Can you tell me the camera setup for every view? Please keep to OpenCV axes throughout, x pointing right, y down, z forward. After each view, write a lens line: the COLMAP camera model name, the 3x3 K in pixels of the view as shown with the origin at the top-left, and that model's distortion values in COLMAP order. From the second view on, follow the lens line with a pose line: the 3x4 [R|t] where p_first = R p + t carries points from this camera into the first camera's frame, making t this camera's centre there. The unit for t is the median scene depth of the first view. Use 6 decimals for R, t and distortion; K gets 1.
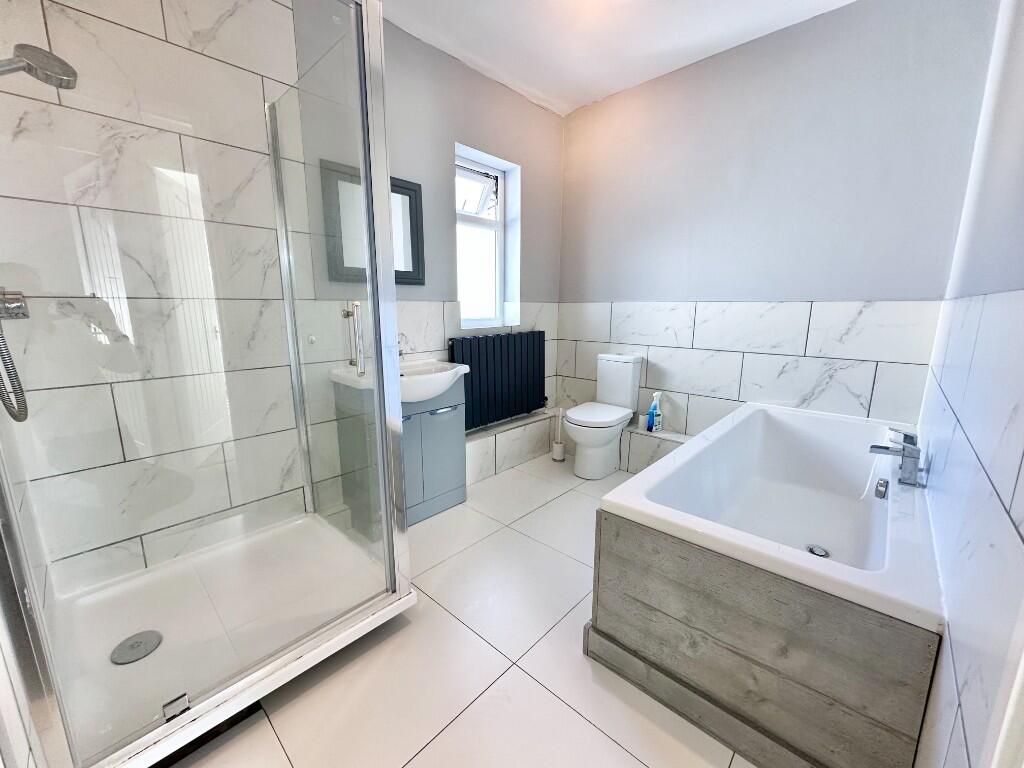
lens RADIAL K [[408.6, 0, 512.8], [0, 408.6, 384.9], [0, 0, 1]] dist [0.001455, 0.000535]
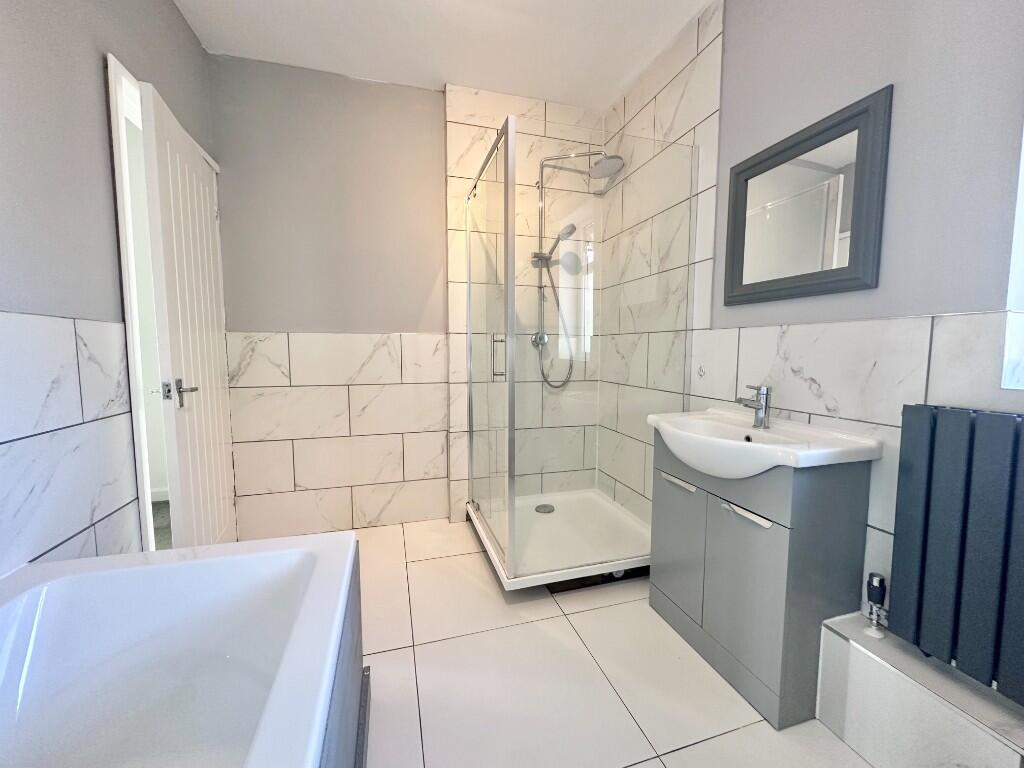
lens RADIAL K [[408.6, 0, 511.8], [0, 408.6, 381.3], [0, 0, 1]] dist [0.001455, 0.000535]
pose [[-0.500721, 0.074913, -0.862361, 0.542083], [-0.160326, 0.970984, 0.177441, -0.190089], [0.850631, 0.227107, -0.474182, 1.106740]]
